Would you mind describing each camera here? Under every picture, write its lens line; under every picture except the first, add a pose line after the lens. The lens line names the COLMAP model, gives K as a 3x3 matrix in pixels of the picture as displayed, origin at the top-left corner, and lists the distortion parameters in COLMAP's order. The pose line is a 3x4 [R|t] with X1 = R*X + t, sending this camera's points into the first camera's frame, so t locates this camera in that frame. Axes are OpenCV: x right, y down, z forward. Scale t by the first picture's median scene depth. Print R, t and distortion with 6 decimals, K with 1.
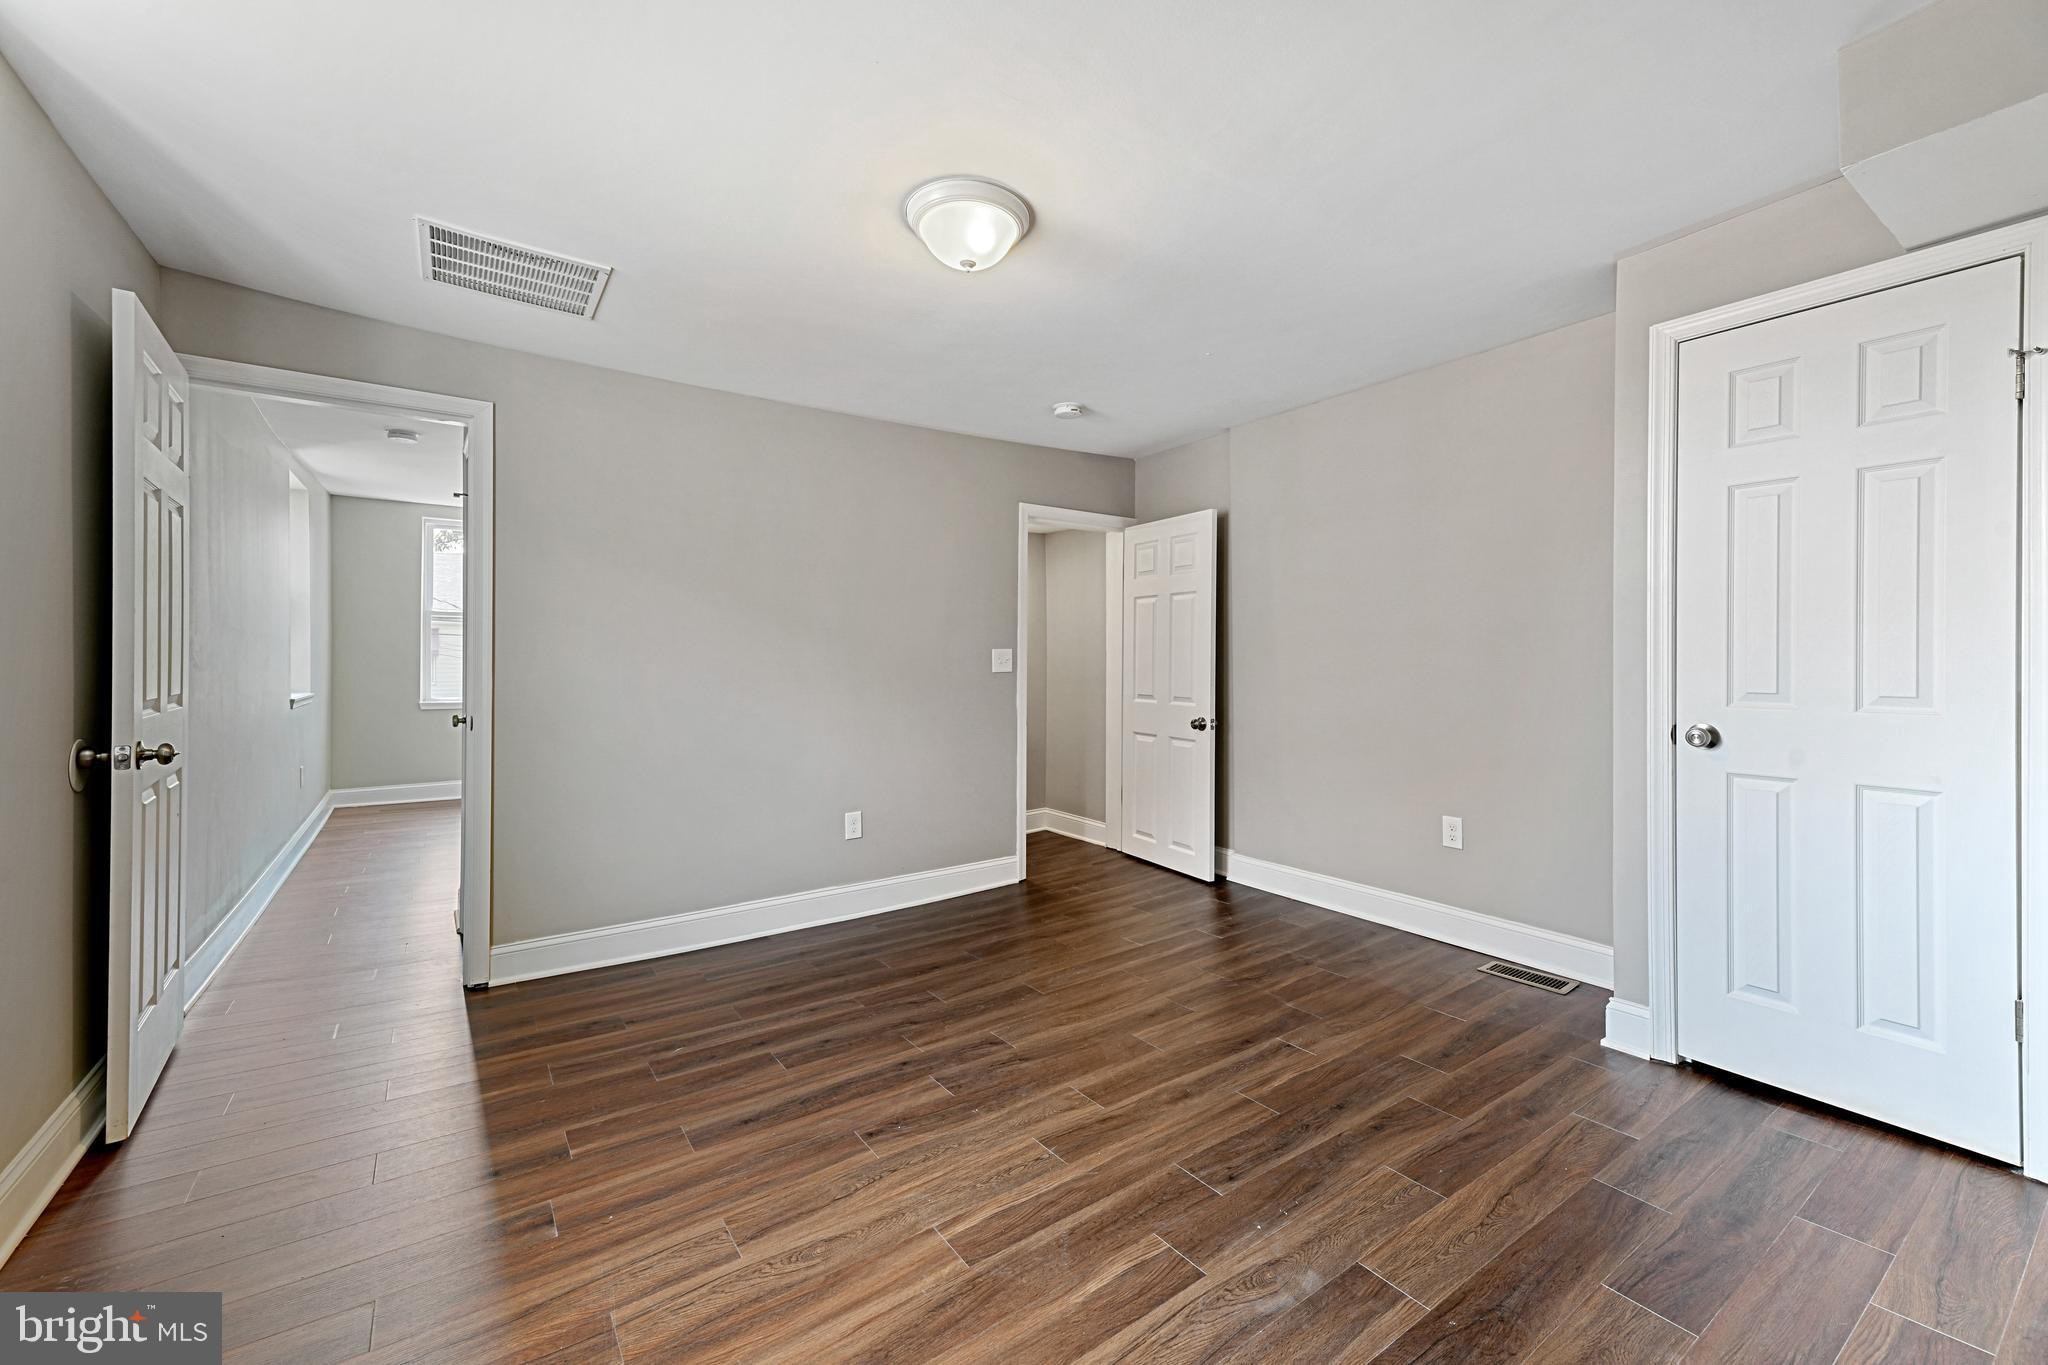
lens RADIAL K [[822.7, 0, 1024.9], [0, 822.7, 670.7], [0, 0, 1]] dist [0.024052, -0.004531]
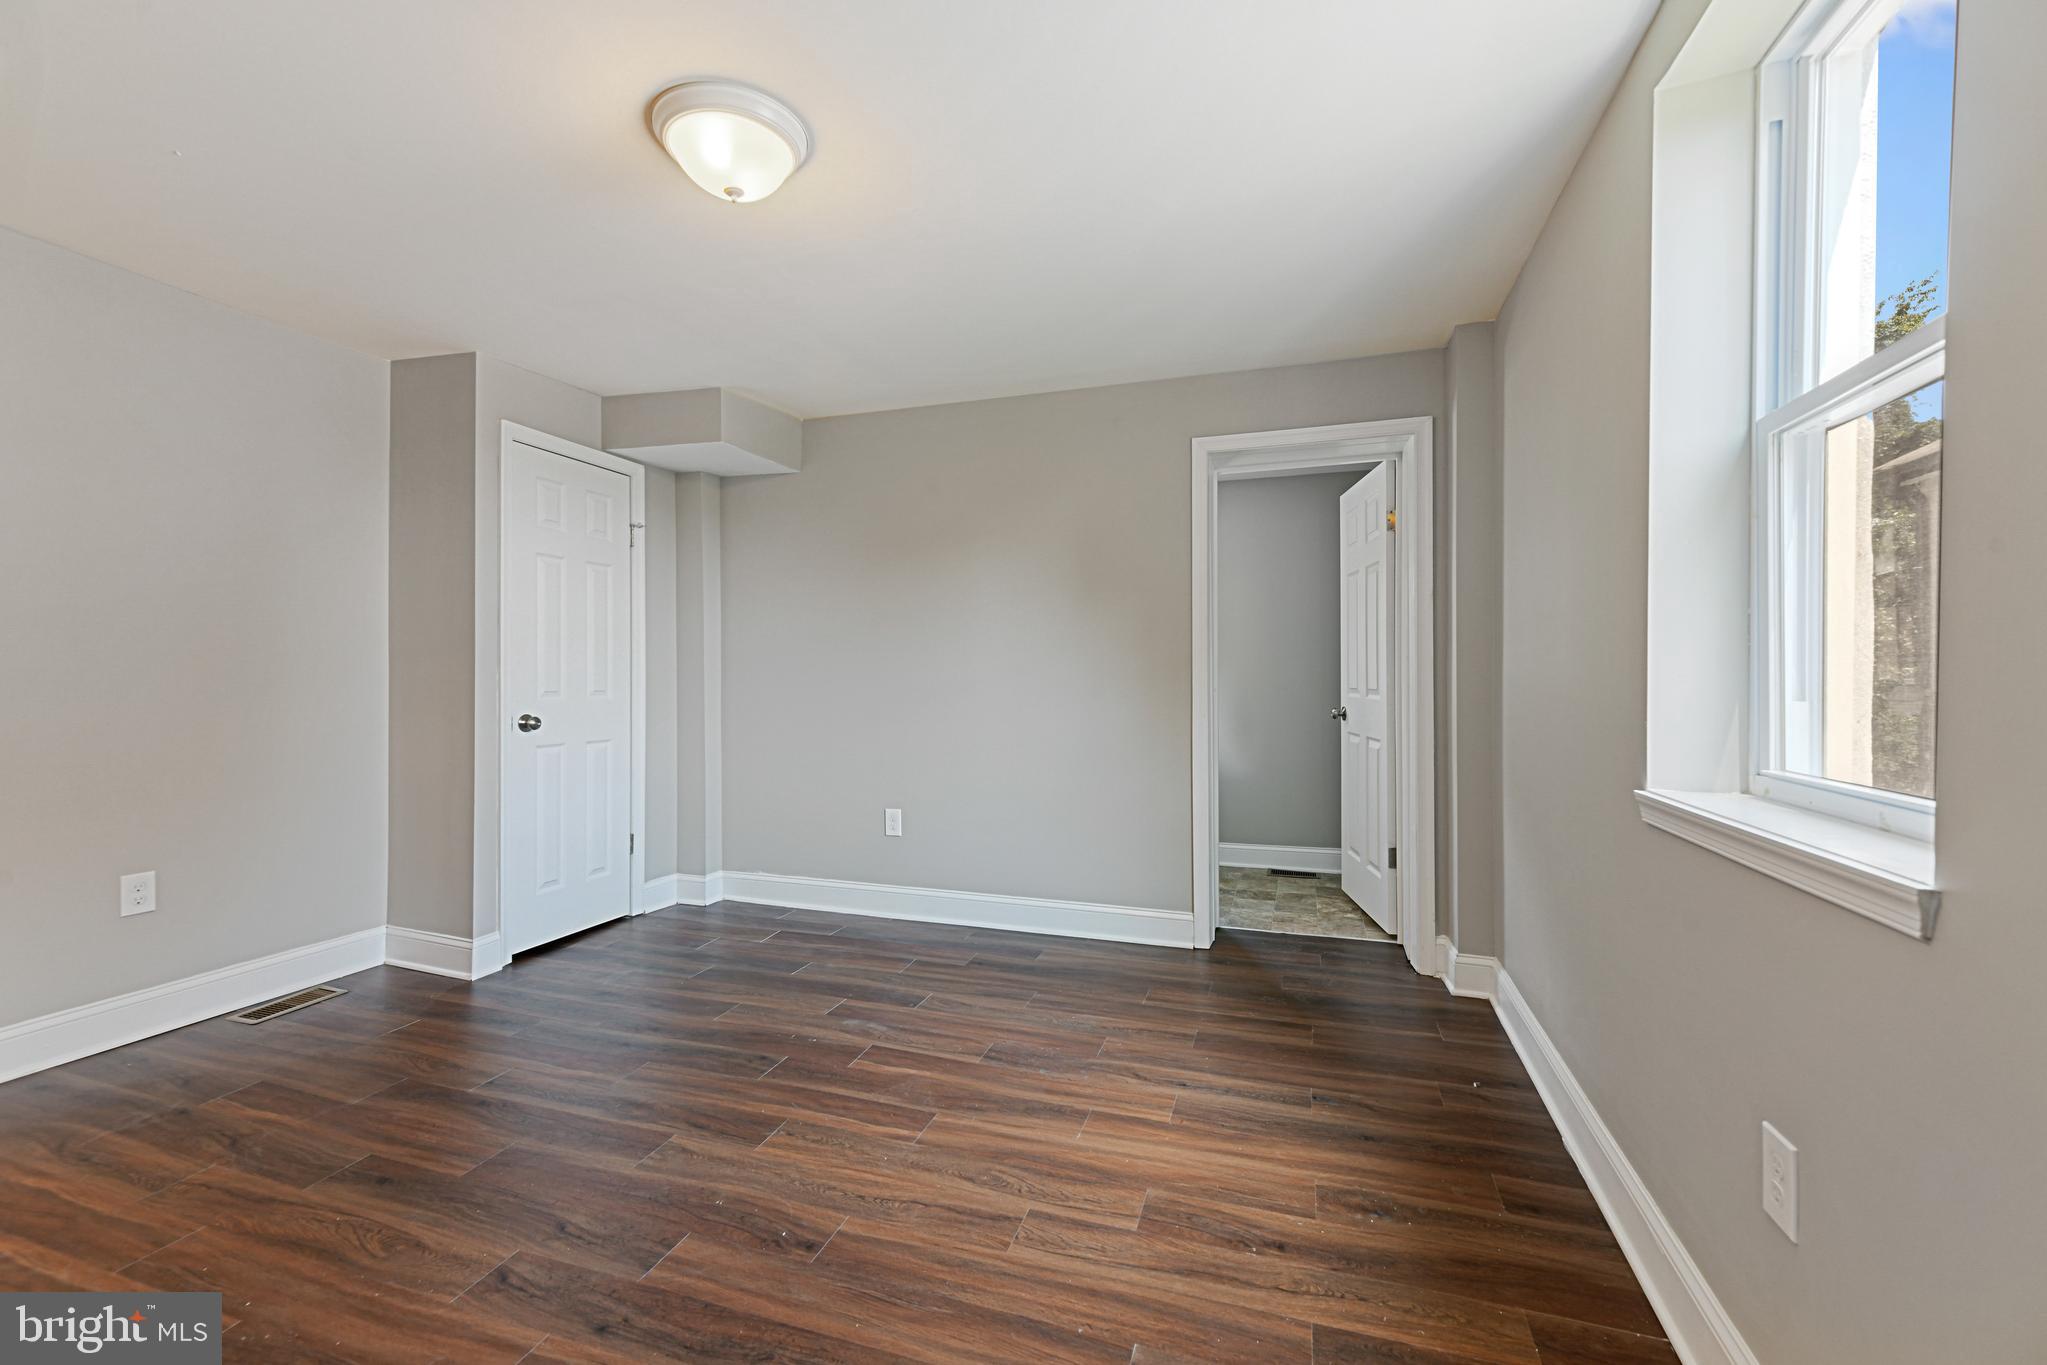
lens RADIAL K [[849.2, 0, 1023.5], [0, 849.2, 682.5], [0, 0, 1]] dist [0.016389, -0.000027]
pose [[-0.595275, -0.005303, 0.803505, -0.898603], [0.010110, 0.999850, 0.014089, -0.002374], [-0.803459, 0.016510, -0.595131, 1.210699]]
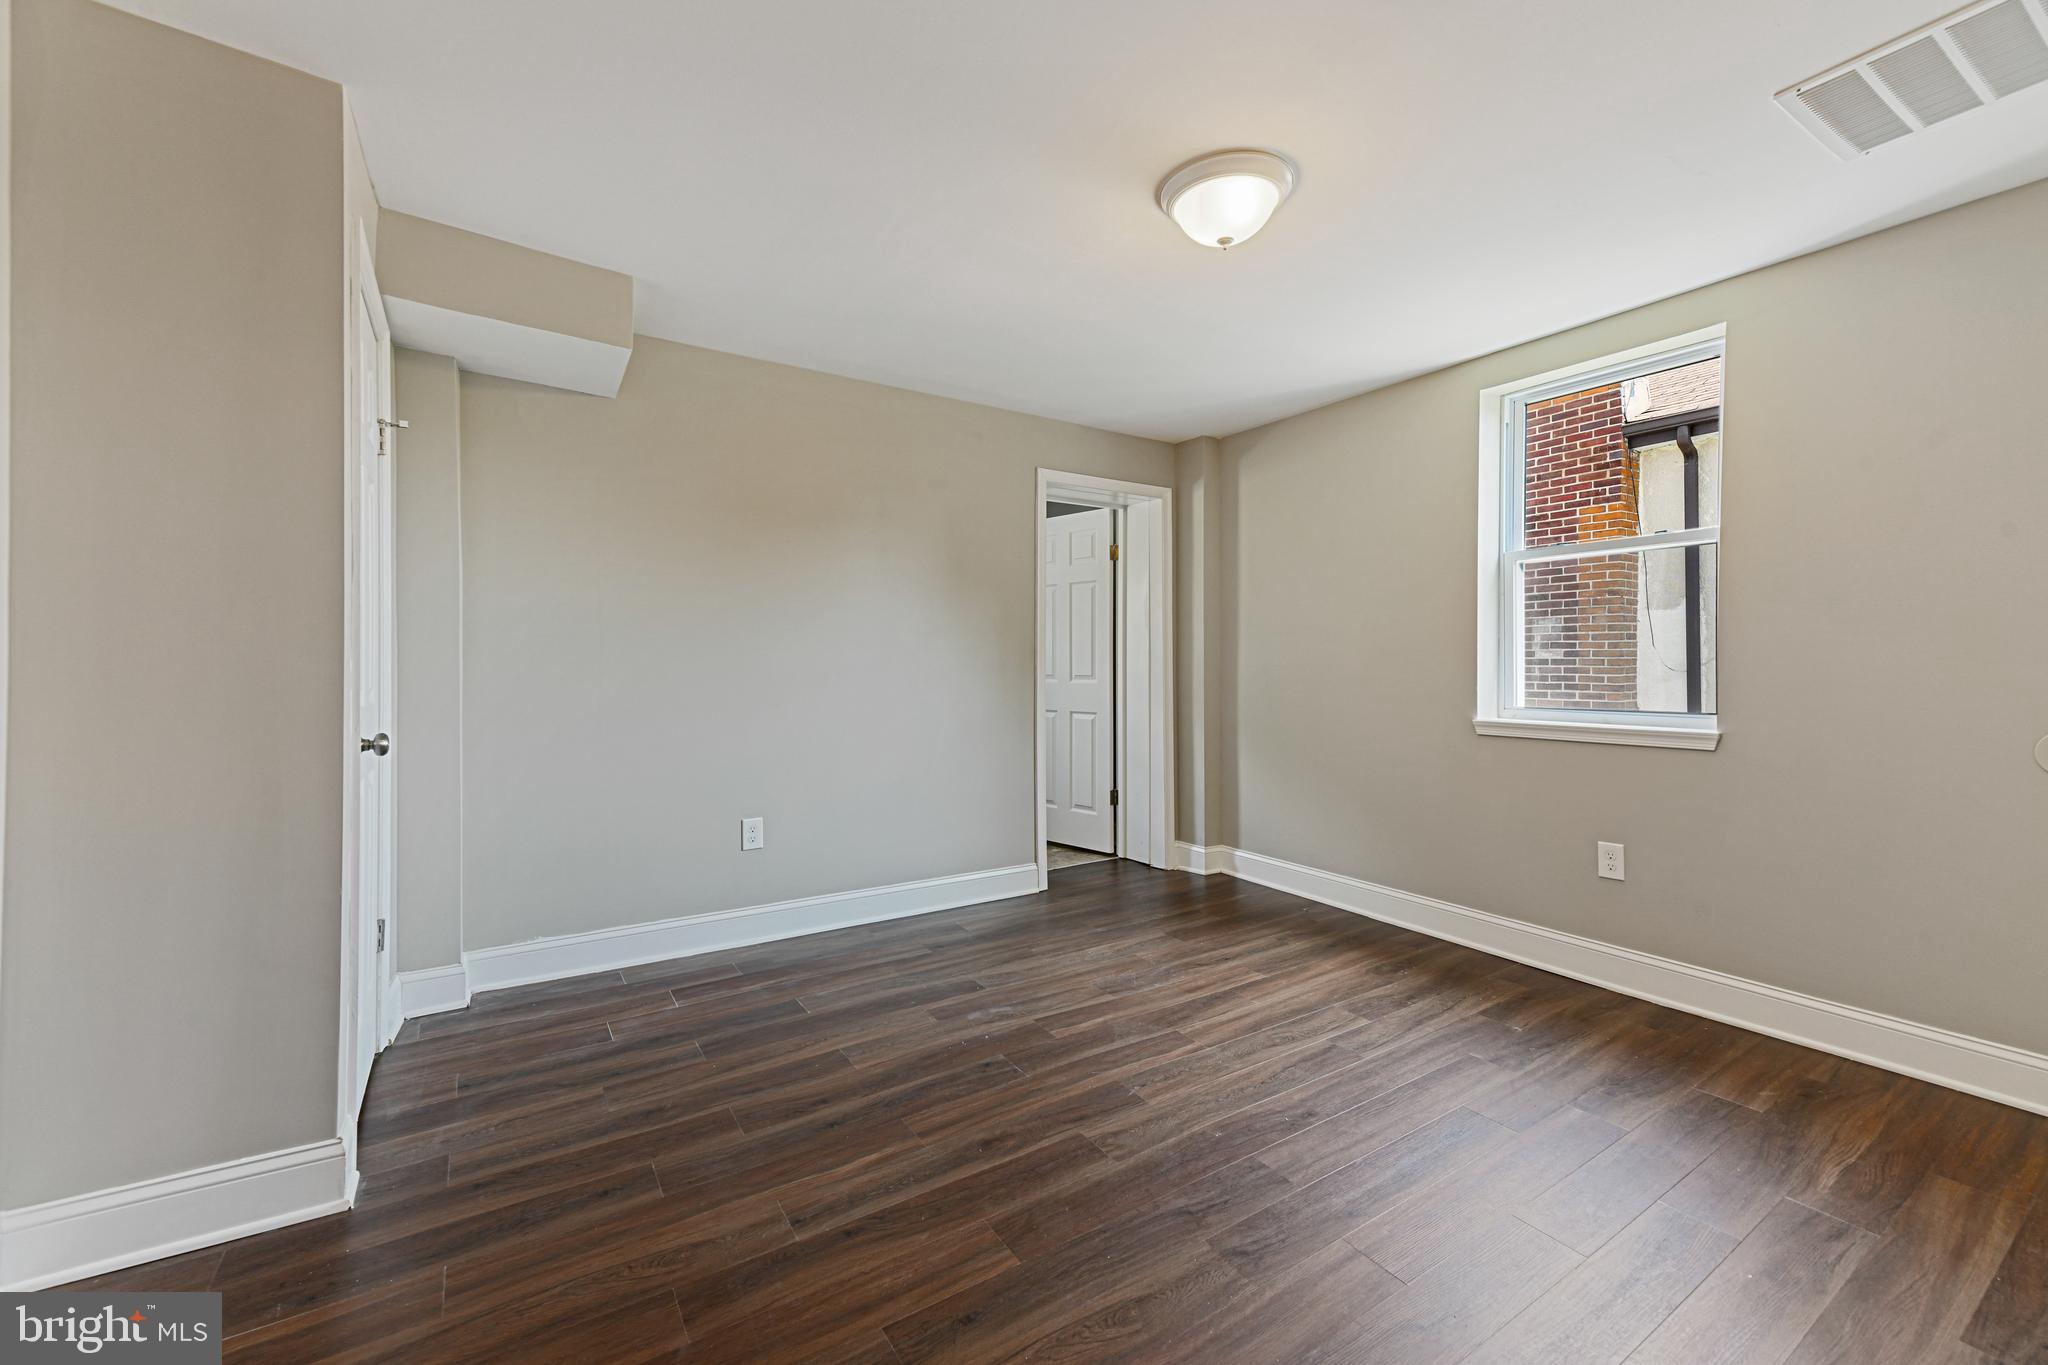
lens RADIAL K [[839.0, 0, 1039.9], [0, 839.0, 670.9], [0, 0, 1]] dist [0.022973, -0.000248]
pose [[-0.999839, 0.000419, 0.017915, 0.119656], [0.000739, 0.999841, 0.017823, -0.009452], [-0.017905, 0.017834, -0.999681, 1.874833]]
